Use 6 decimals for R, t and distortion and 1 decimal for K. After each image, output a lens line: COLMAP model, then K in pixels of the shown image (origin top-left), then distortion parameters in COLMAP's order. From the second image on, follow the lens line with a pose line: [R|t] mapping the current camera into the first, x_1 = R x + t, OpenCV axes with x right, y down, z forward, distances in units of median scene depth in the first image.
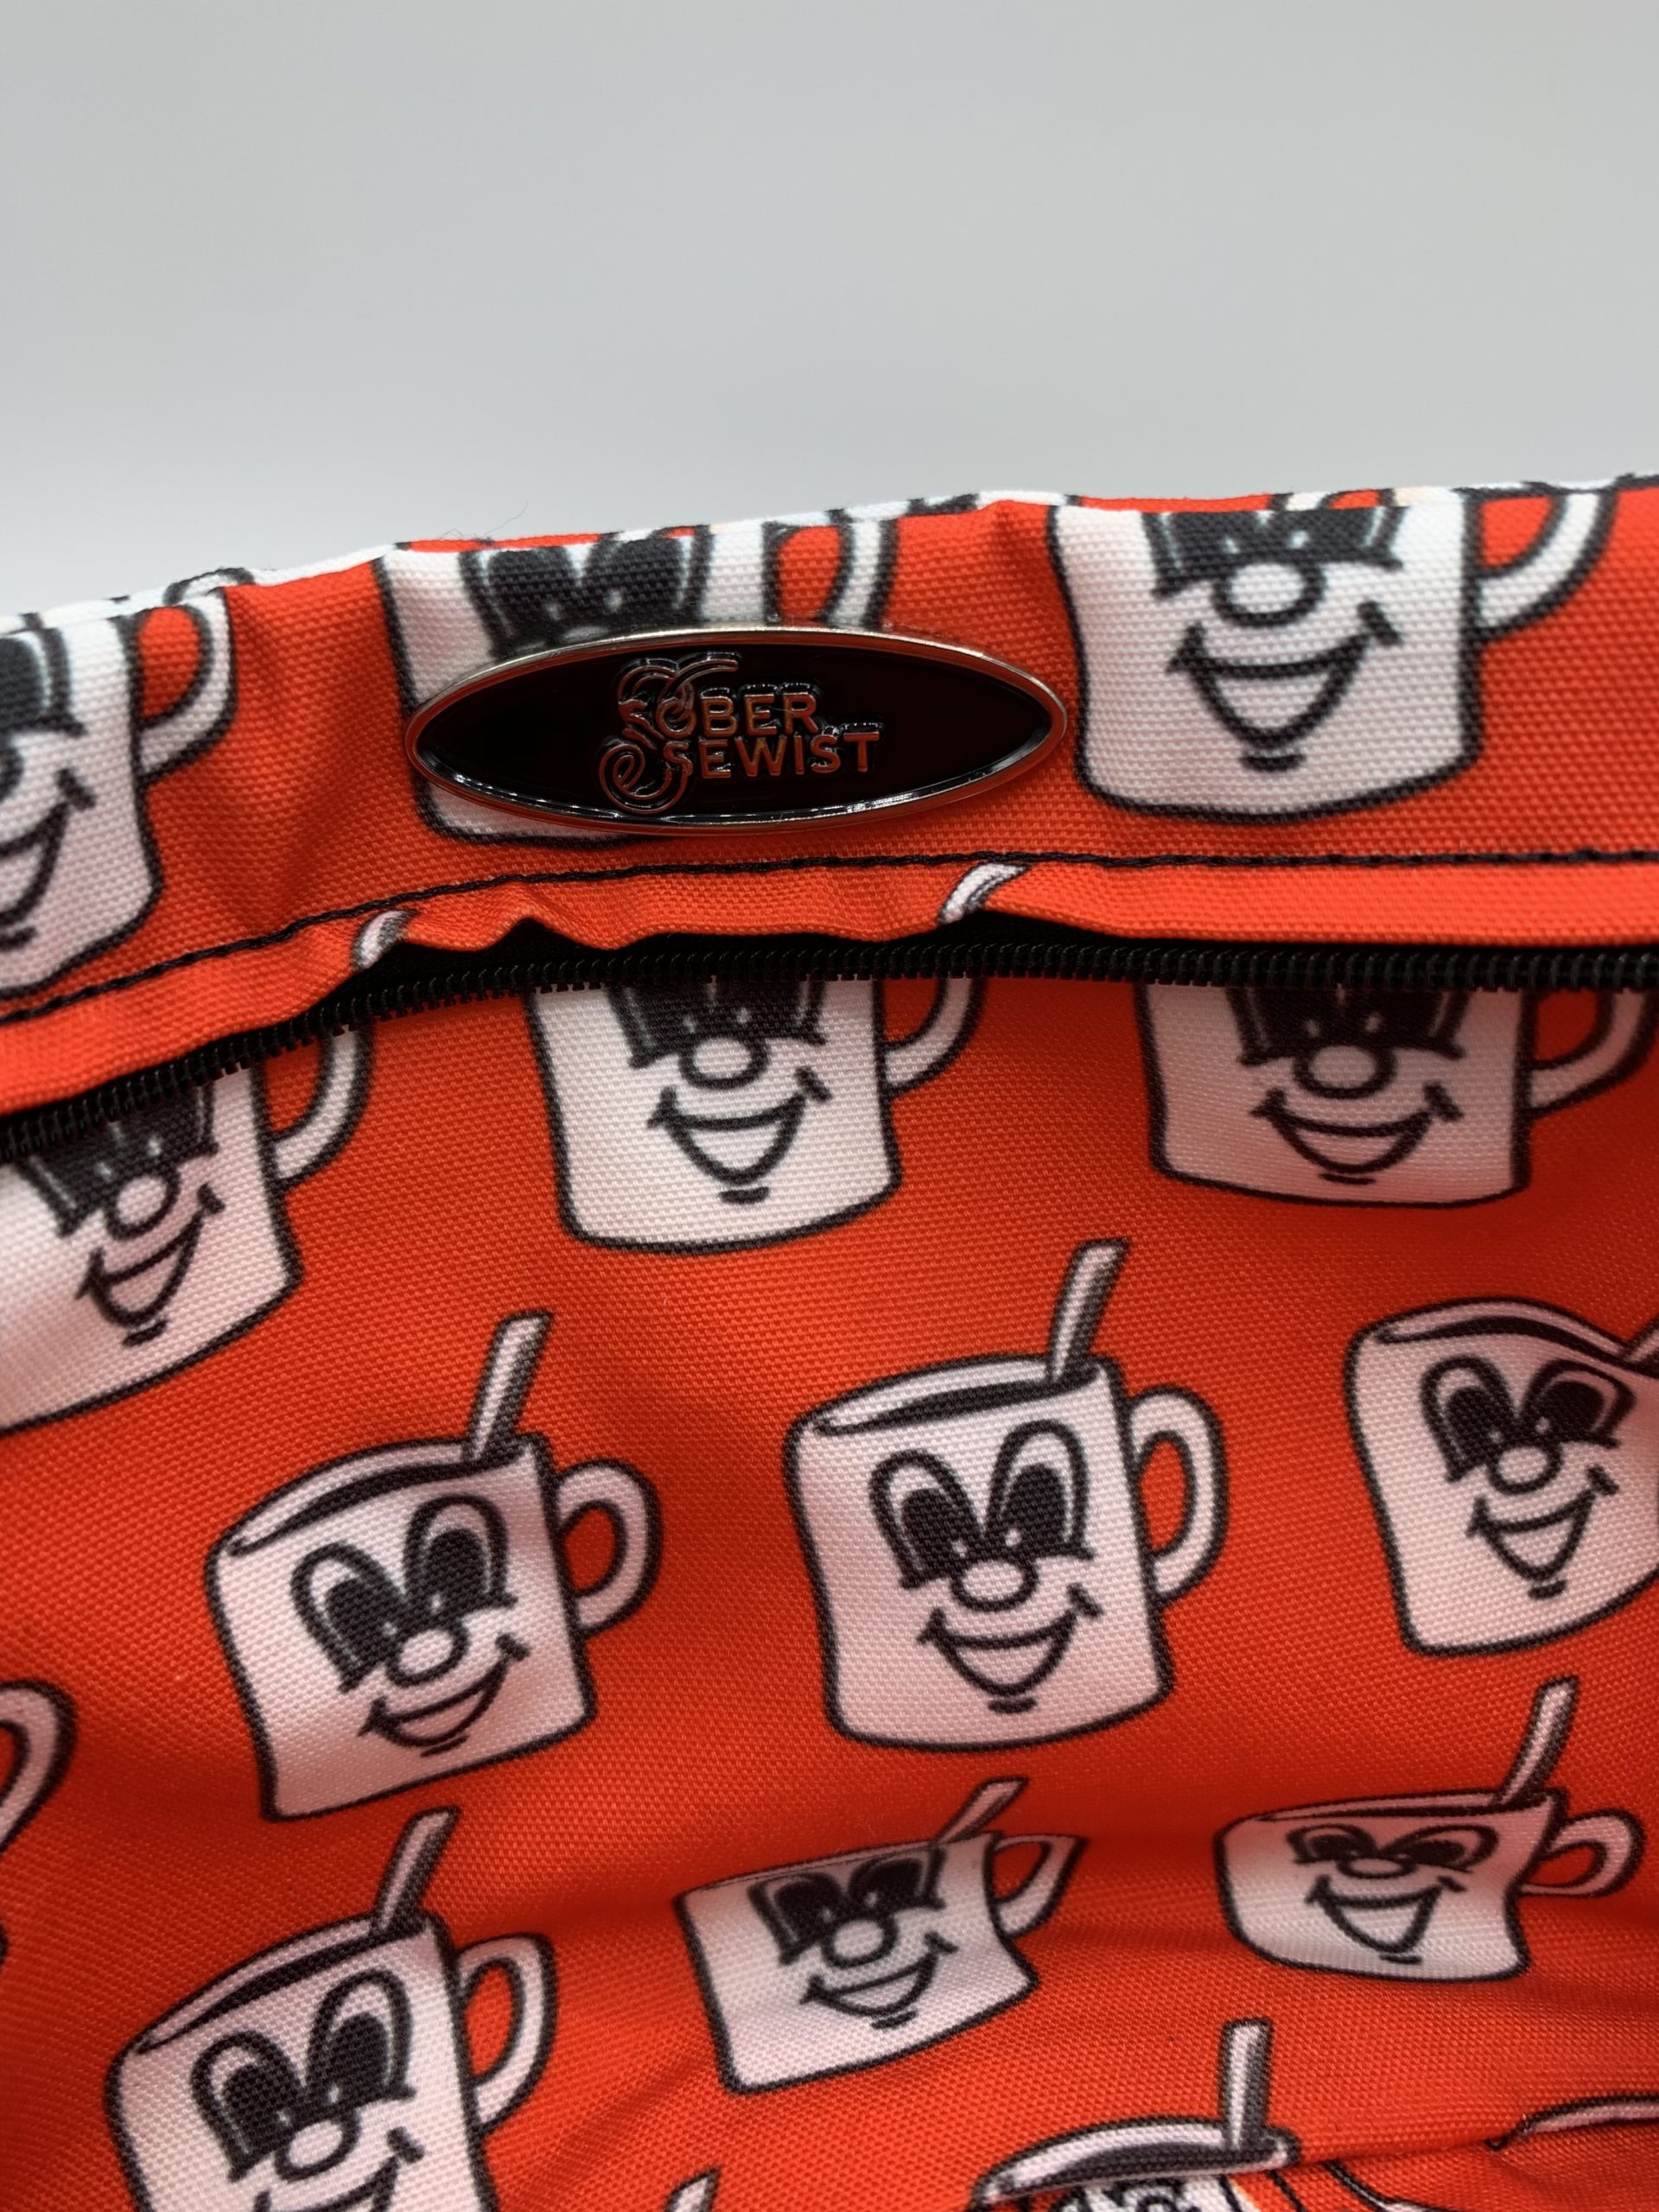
lens RADIAL K [[1752.2, 0, 829.5], [0, 1752.2, 1106.0], [0, 0, 1]] dist [-0.039680, 0.012385]
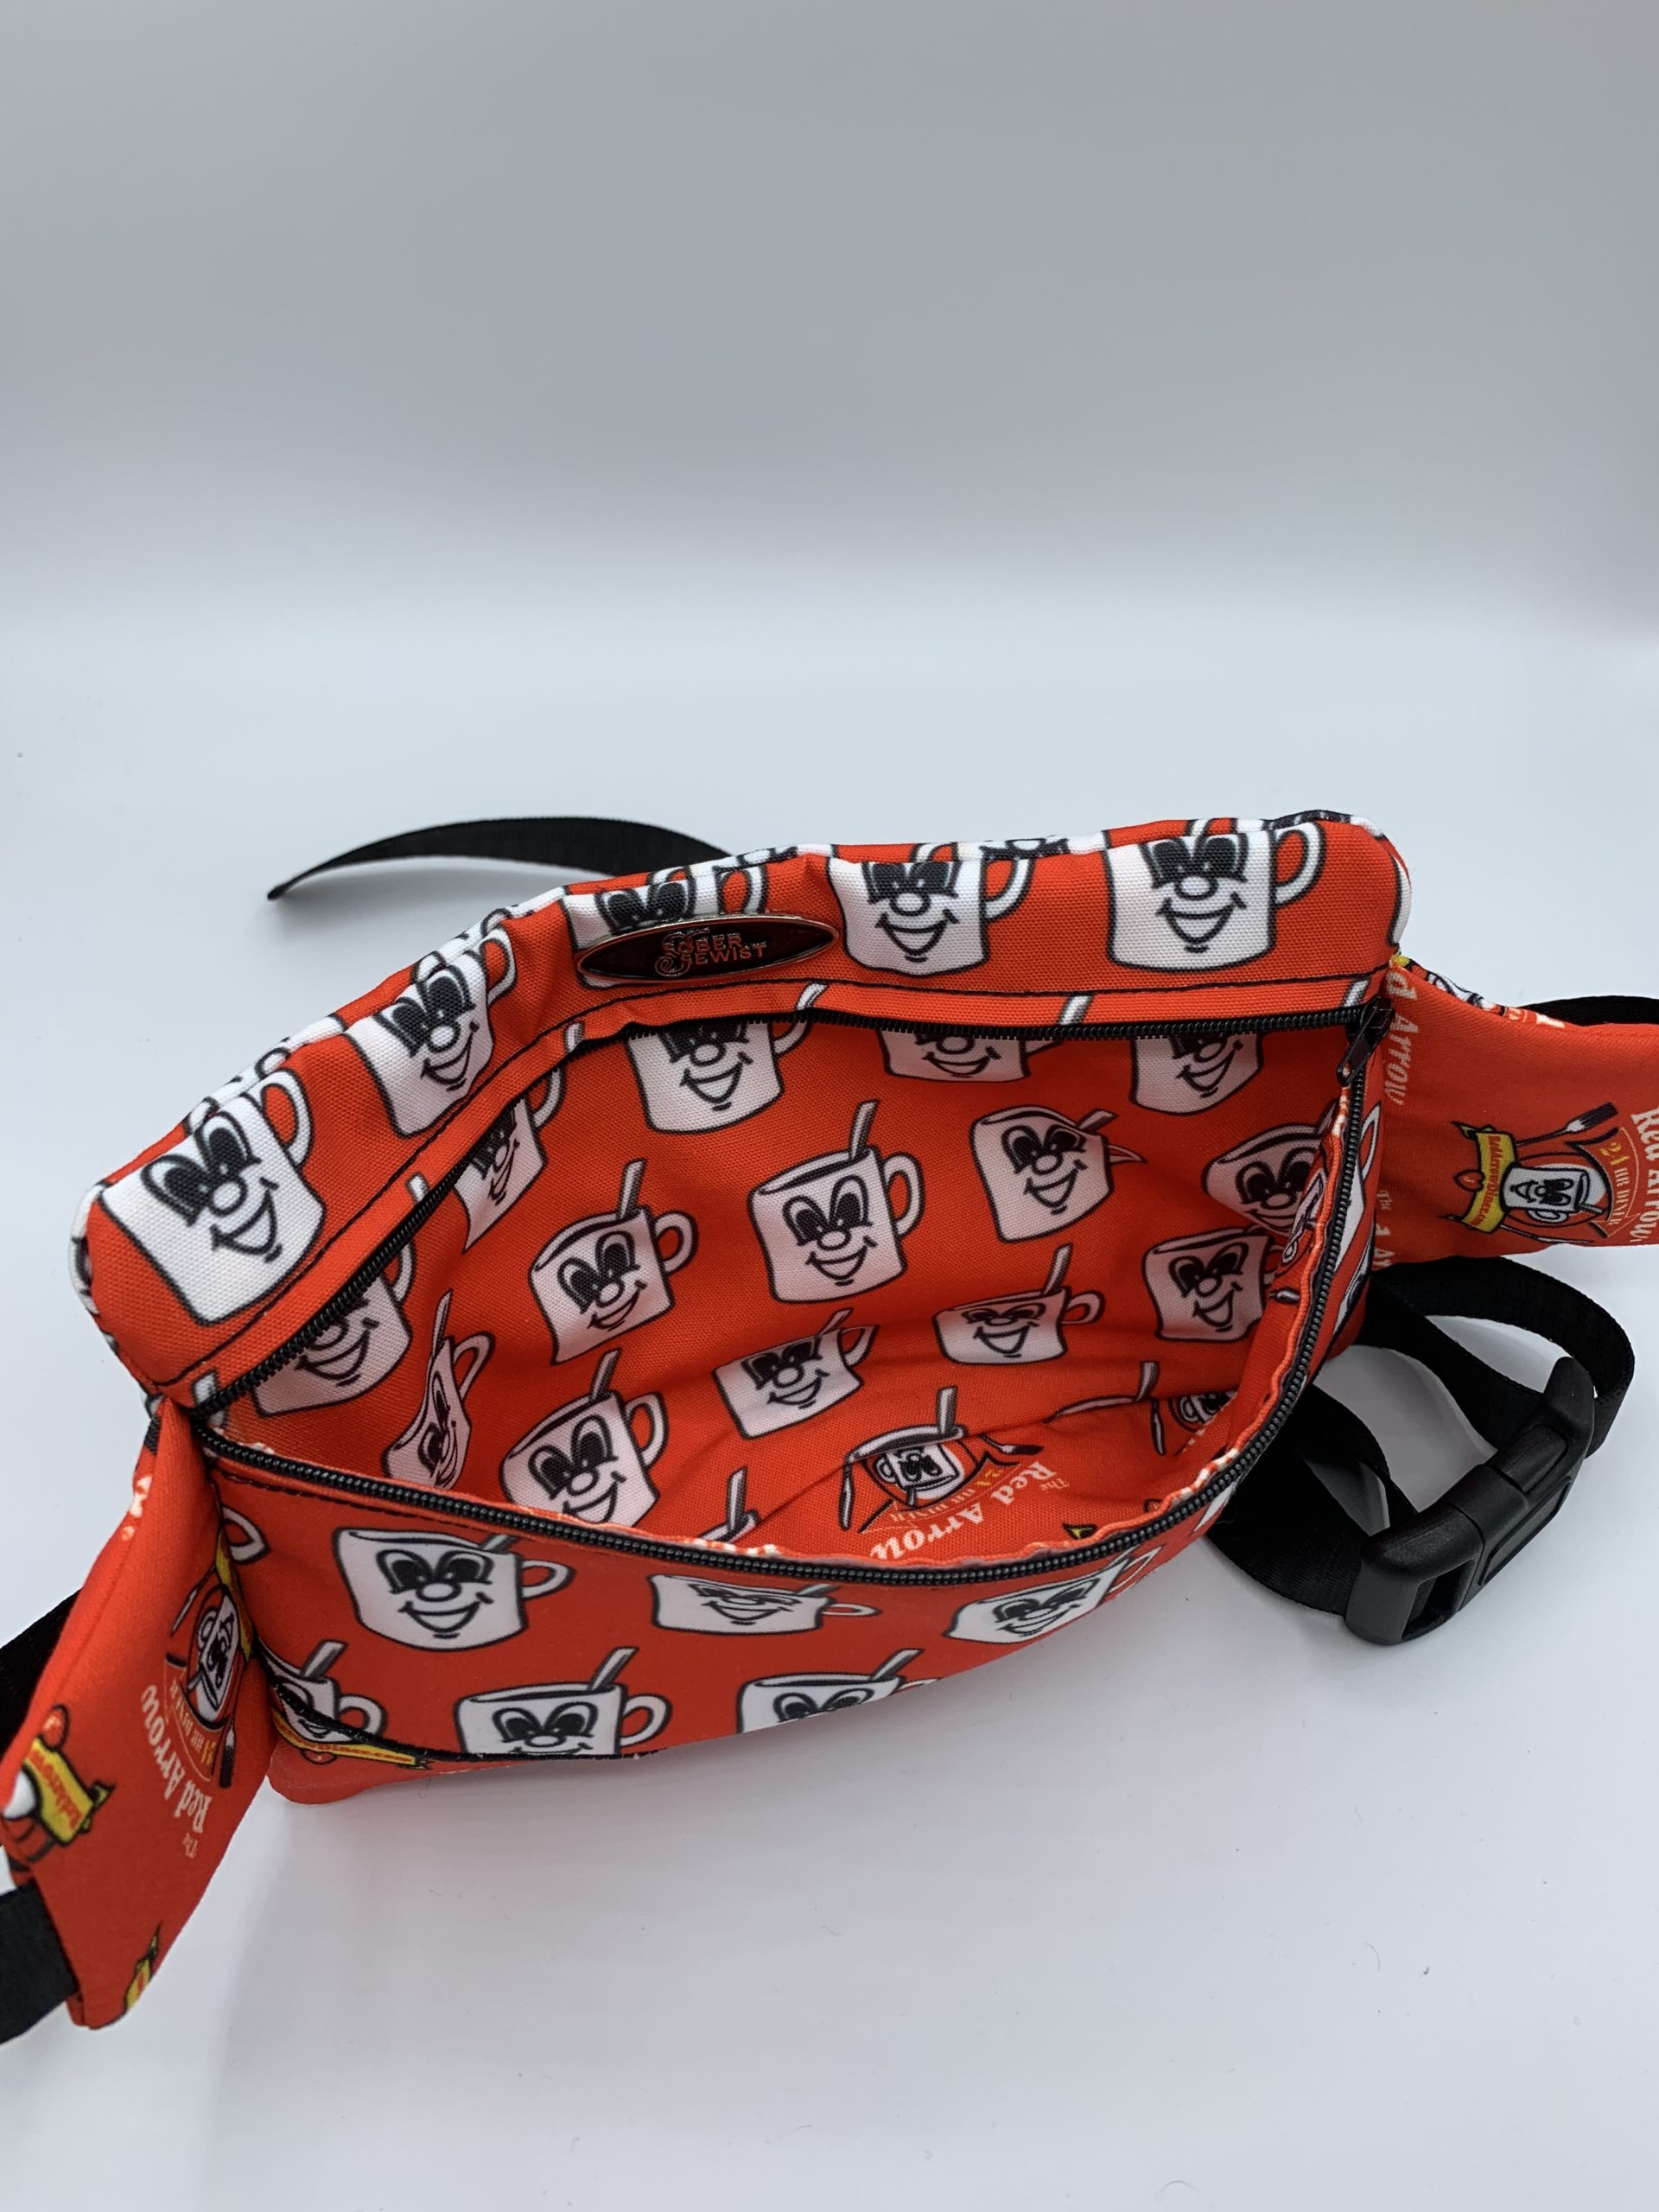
lens RADIAL K [[1668.4, 0, 829.5], [0, 1668.4, 1106.0], [0, 0, 1]] dist [0.149817, 0.001743]
pose [[0.988729, -0.110252, 0.101291, -0.133515], [0.075548, 0.951499, 0.298230, -0.622426], [-0.129259, -0.287217, 0.949104, -1.216958]]
